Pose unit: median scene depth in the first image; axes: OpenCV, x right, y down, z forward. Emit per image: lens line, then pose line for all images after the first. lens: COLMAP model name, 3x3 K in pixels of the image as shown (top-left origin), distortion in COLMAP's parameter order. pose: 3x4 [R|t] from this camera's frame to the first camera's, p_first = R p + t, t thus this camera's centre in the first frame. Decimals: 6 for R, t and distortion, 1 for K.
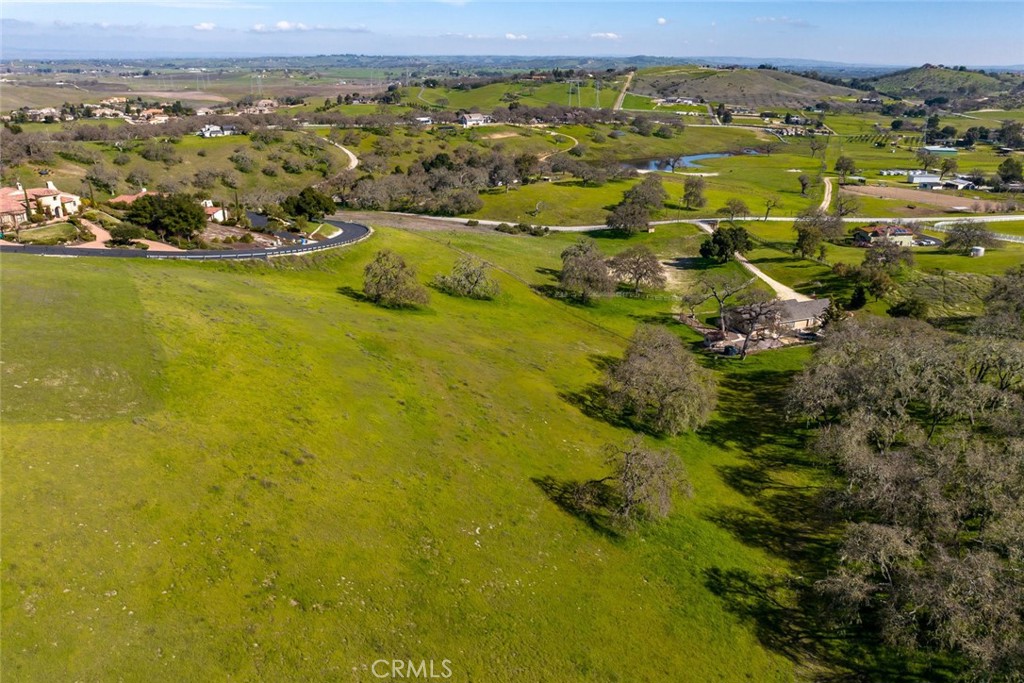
lens RADIAL K [[711.5, 0, 513.4], [0, 711.5, 294.5], [0, 0, 1]] dist [-0.033957, -0.005548]
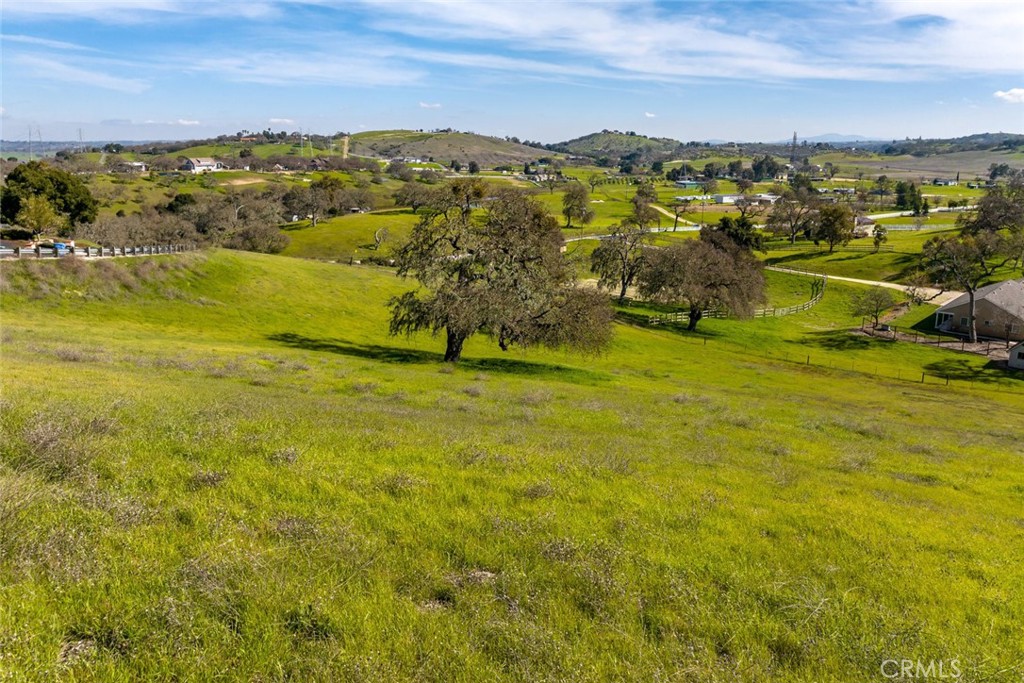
lens RADIAL K [[711.5, 0, 513.4], [0, 711.5, 294.5], [0, 0, 1]] dist [-0.033957, -0.005548]
pose [[0.913086, -0.091048, 0.397473, -0.100413], [0.132450, 0.988122, -0.077921, 0.003808], [-0.385657, 0.123794, 0.914299, 0.254126]]
